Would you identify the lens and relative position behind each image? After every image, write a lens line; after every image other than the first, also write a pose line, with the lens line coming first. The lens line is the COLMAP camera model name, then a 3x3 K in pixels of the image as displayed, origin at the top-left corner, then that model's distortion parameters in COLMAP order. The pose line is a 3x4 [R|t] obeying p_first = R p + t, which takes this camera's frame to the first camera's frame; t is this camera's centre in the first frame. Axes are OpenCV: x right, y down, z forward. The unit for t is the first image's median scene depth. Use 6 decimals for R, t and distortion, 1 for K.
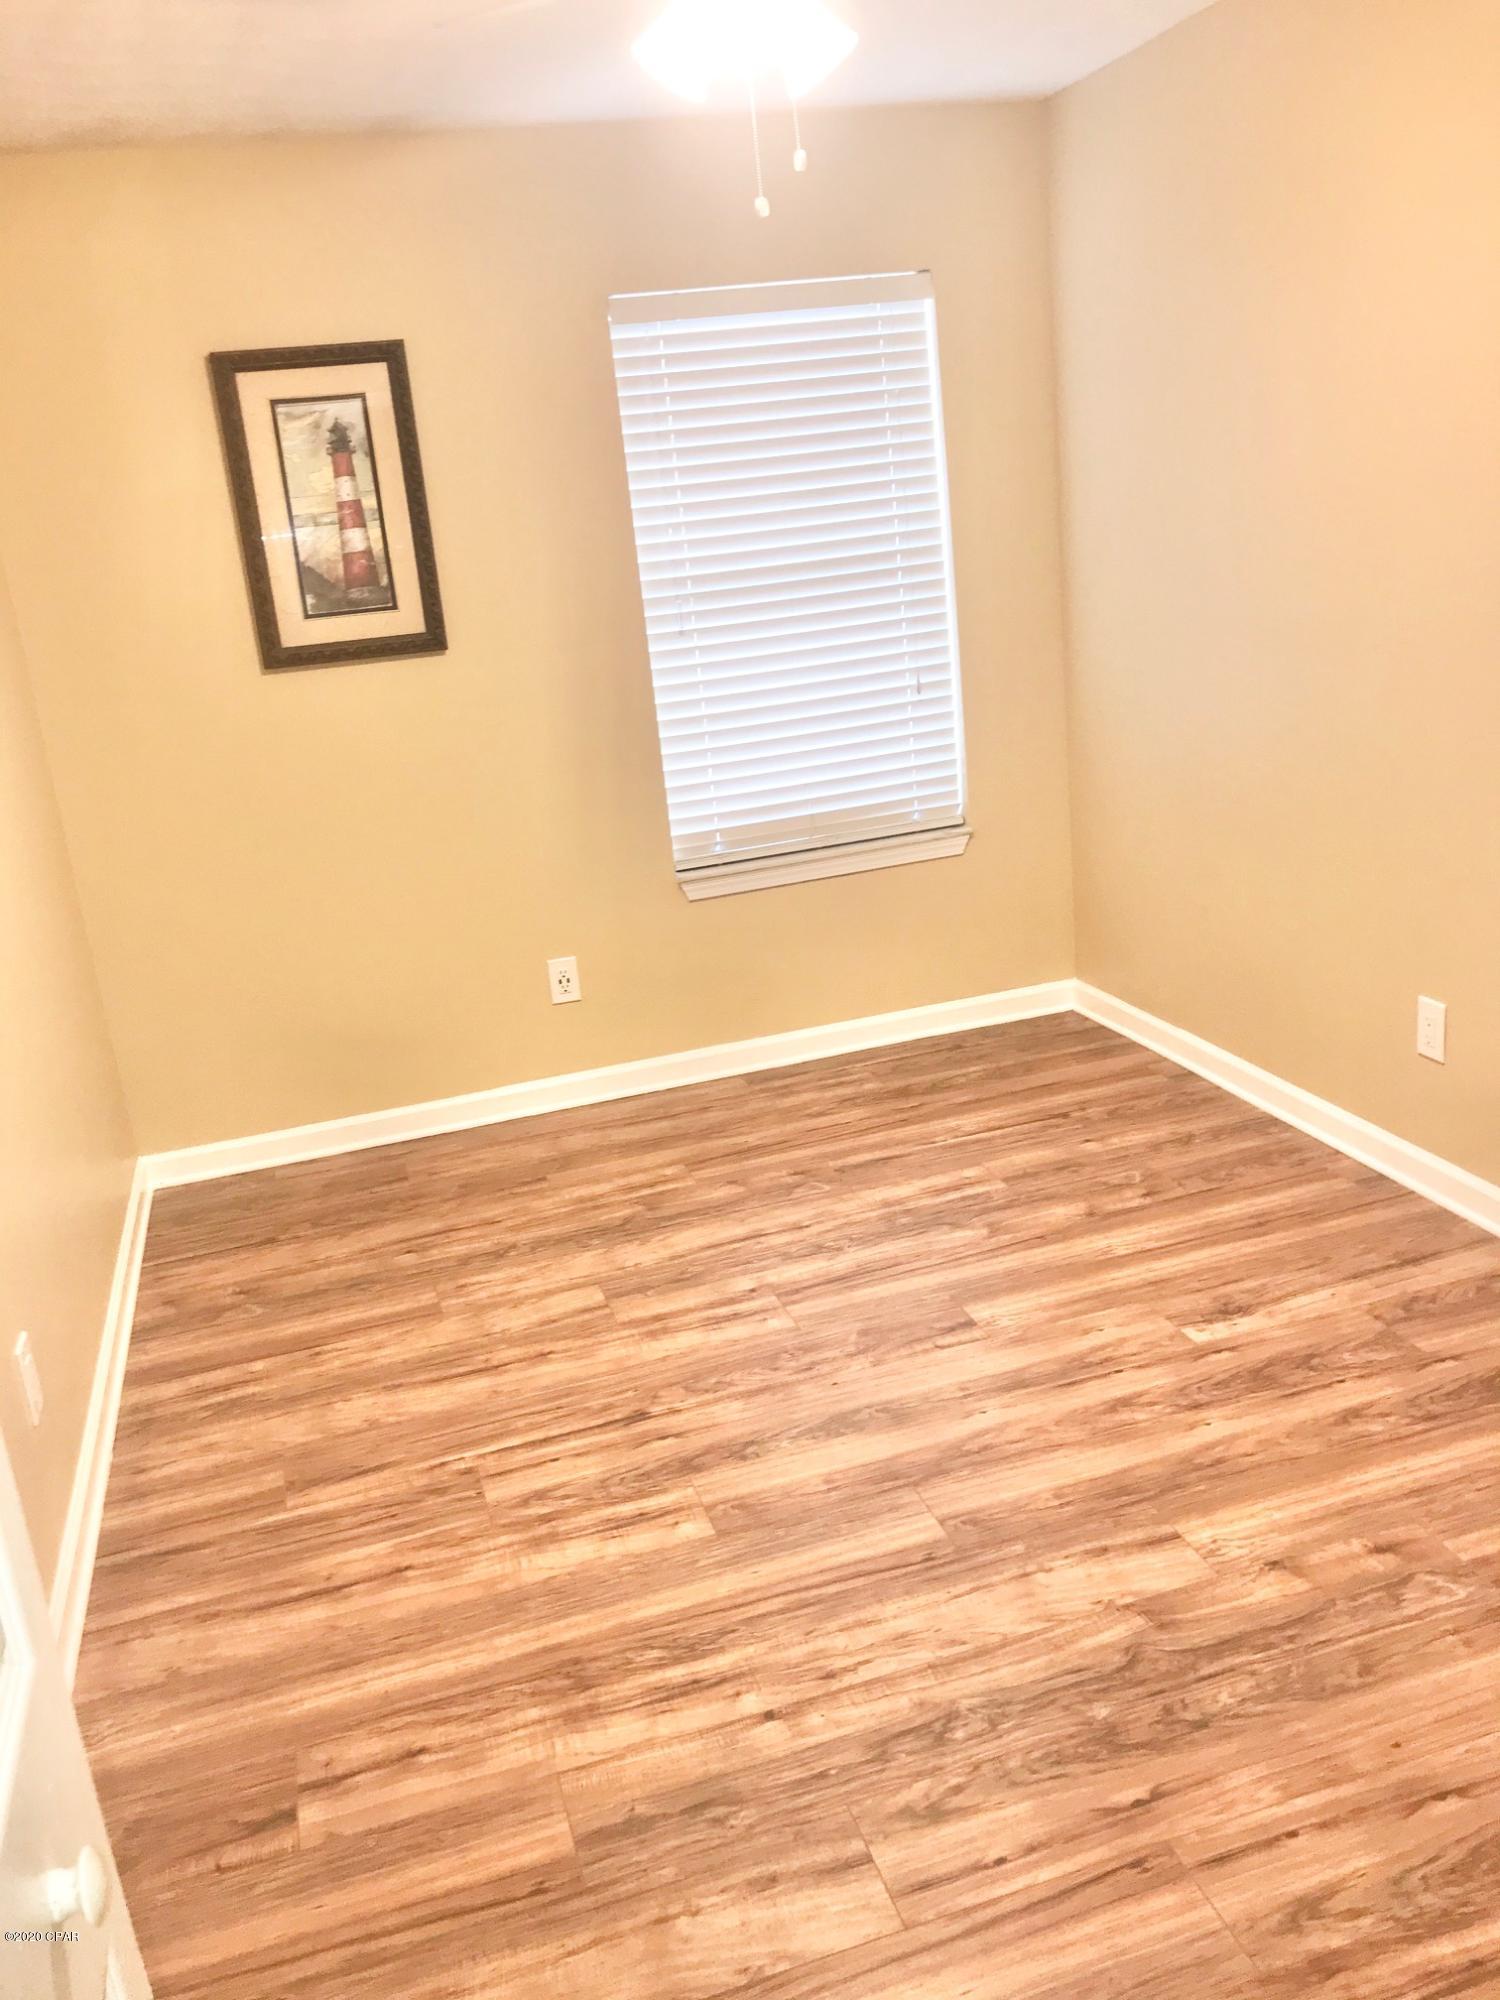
lens RADIAL K [[1633.6, 0, 726.4], [0, 1633.6, 1004.1], [0, 0, 1]] dist [0.018696, 0.002662]
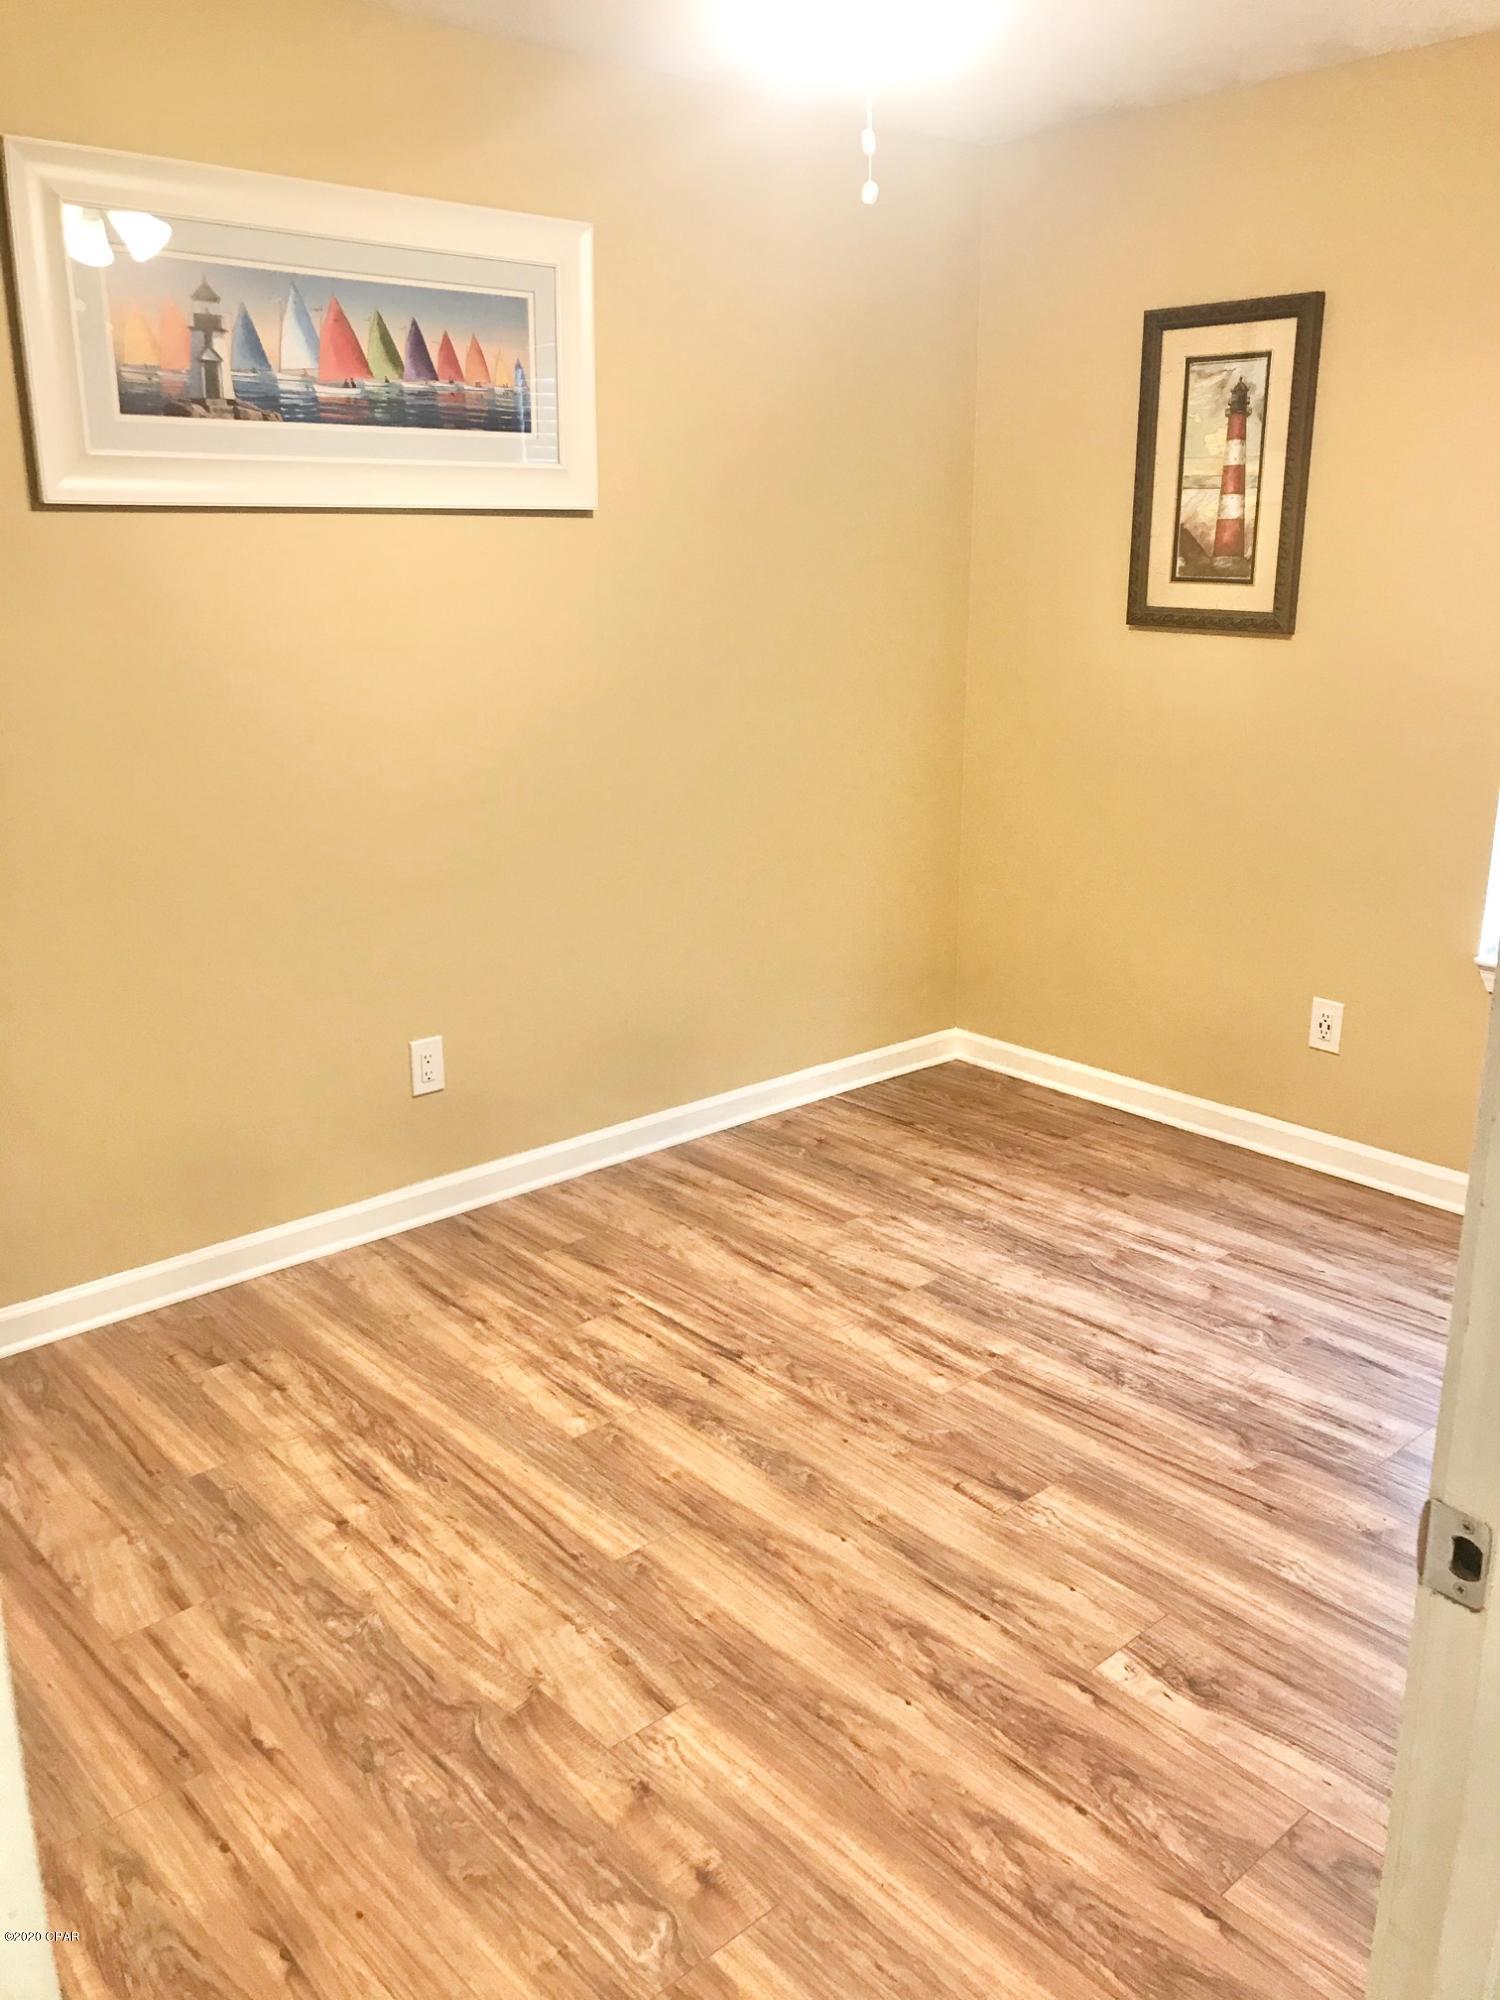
lens RADIAL K [[1622.9, 0, 750.0], [0, 1622.9, 1000.0], [0, 0, 1]] dist [0.040584, -0.007140]
pose [[0.433410, 0.353505, -0.828969, 0.767640], [-0.302355, 0.923577, 0.235770, -0.221053], [0.848962, 0.148458, 0.507172, 0.448598]]
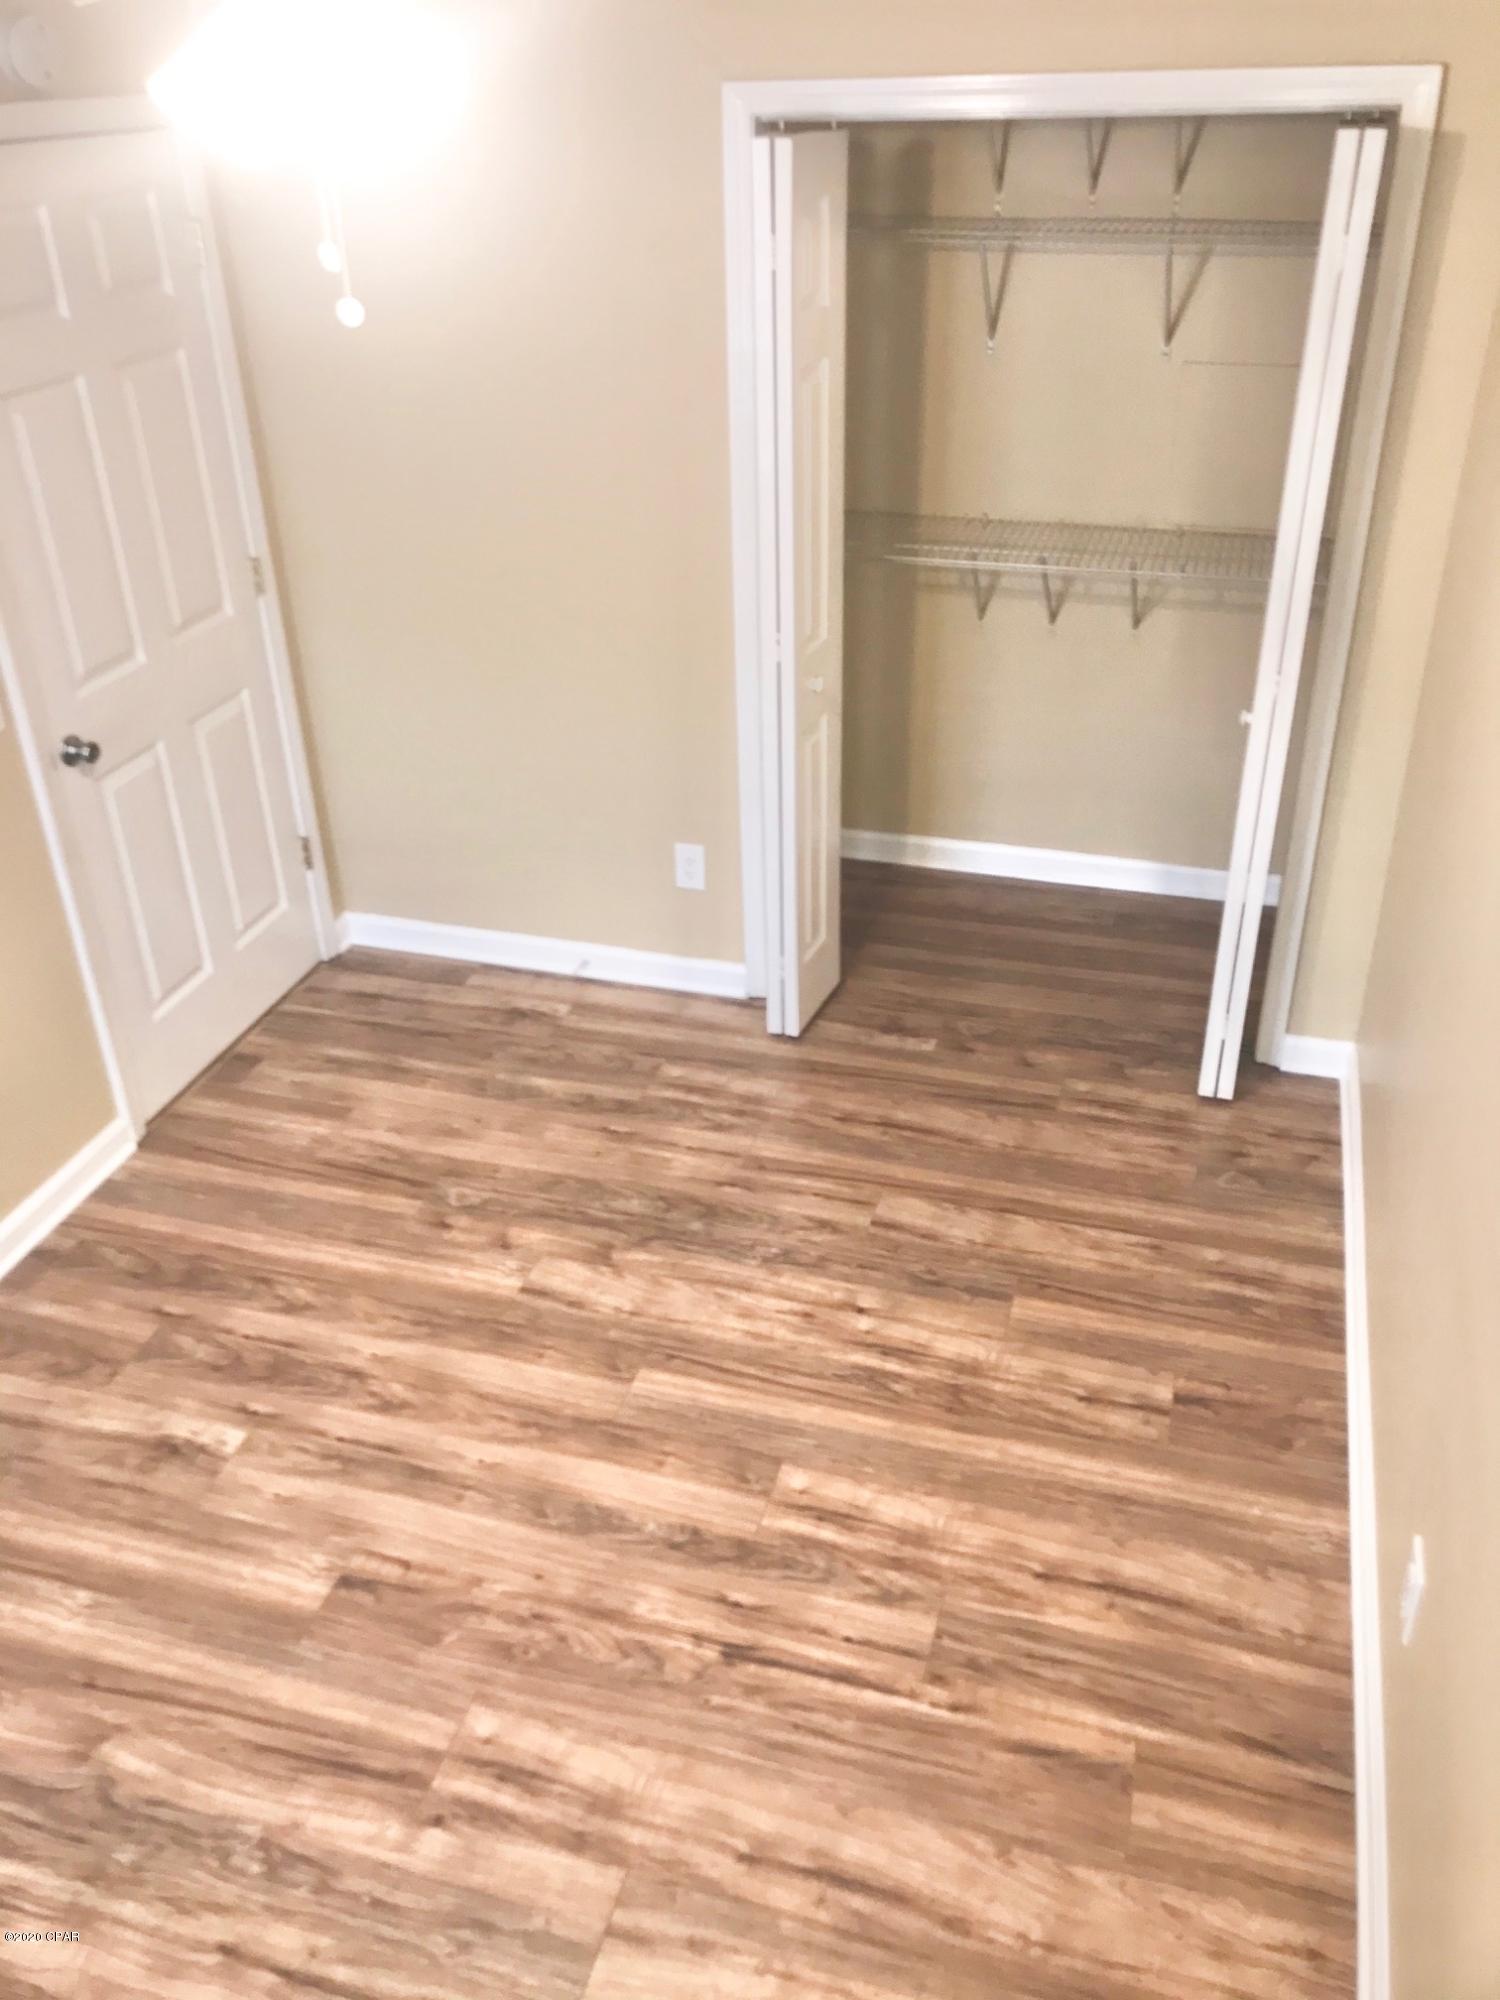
lens RADIAL K [[1622.9, 0, 750.0], [0, 1622.9, 1000.0], [0, 0, 1]] dist [0.040584, -0.007140]
pose [[-0.833600, -0.174510, 0.524078, -0.471072], [0.262097, 0.710210, 0.653382, -0.583100], [-0.486227, 0.682018, -0.546292, 1.267139]]
